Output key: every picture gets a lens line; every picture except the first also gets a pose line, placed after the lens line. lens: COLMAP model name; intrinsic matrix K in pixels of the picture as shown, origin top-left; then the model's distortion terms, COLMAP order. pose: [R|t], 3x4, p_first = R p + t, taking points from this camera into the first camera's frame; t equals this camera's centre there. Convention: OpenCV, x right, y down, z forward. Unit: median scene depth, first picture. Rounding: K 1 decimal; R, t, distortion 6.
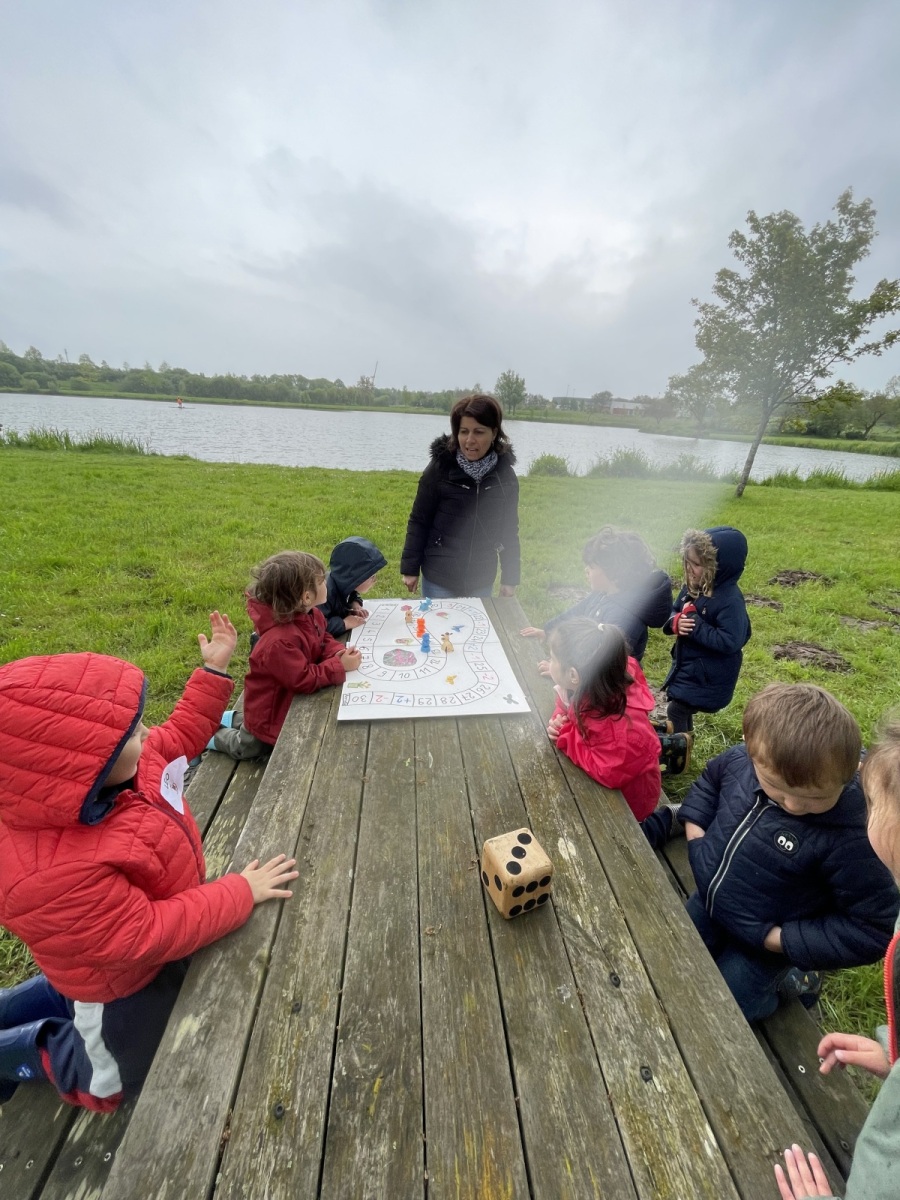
lens RADIAL K [[481.9, 0, 444.7], [0, 481.9, 598.0], [0, 0, 1]] dist [-0.012861, 0.002327]
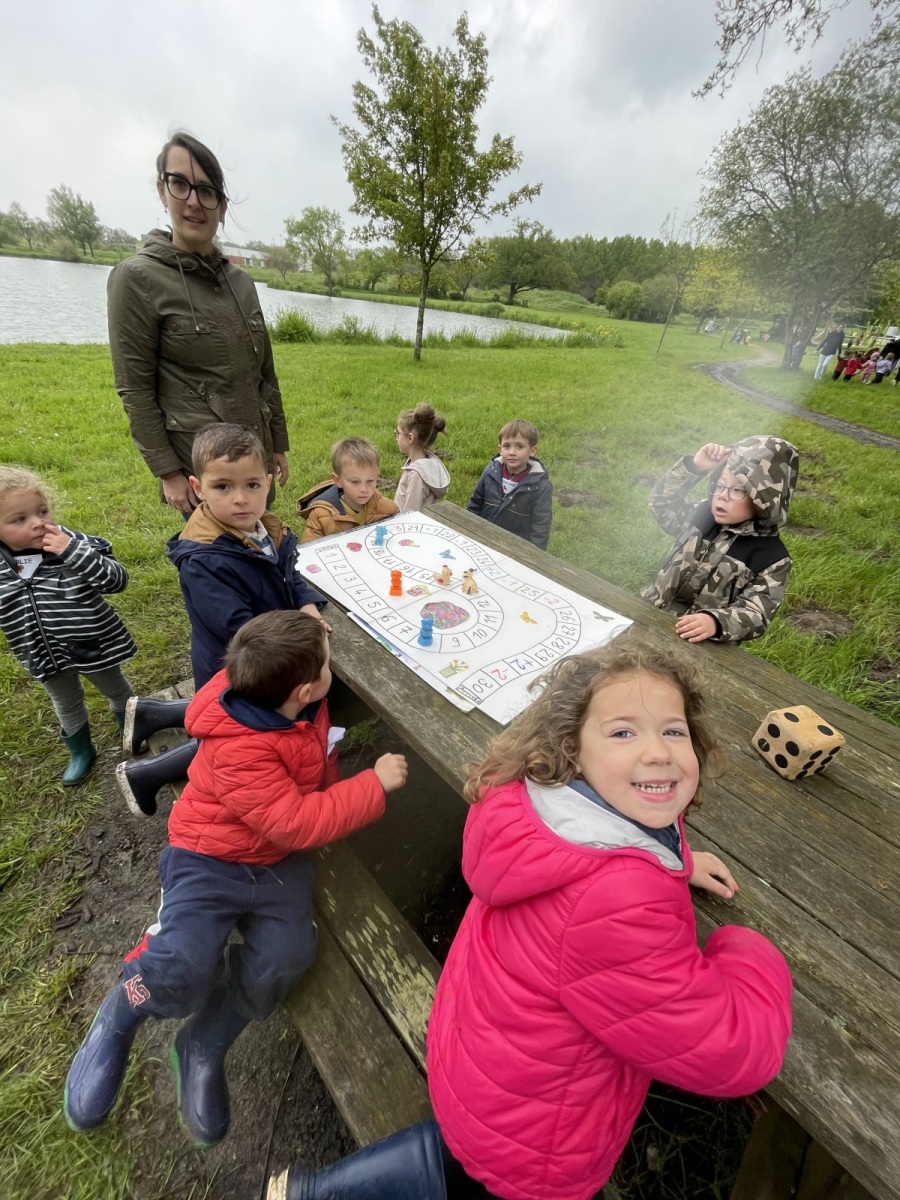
lens RADIAL K [[481.9, 0, 450.5], [0, 481.9, 605.3], [0, 0, 1]] dist [-0.012861, 0.002327]
pose [[0.776921, -0.321548, 0.541295, -0.076214], [0.174979, 0.936153, 0.304959, -0.018086], [-0.604794, -0.142214, 0.783581, 0.062987]]
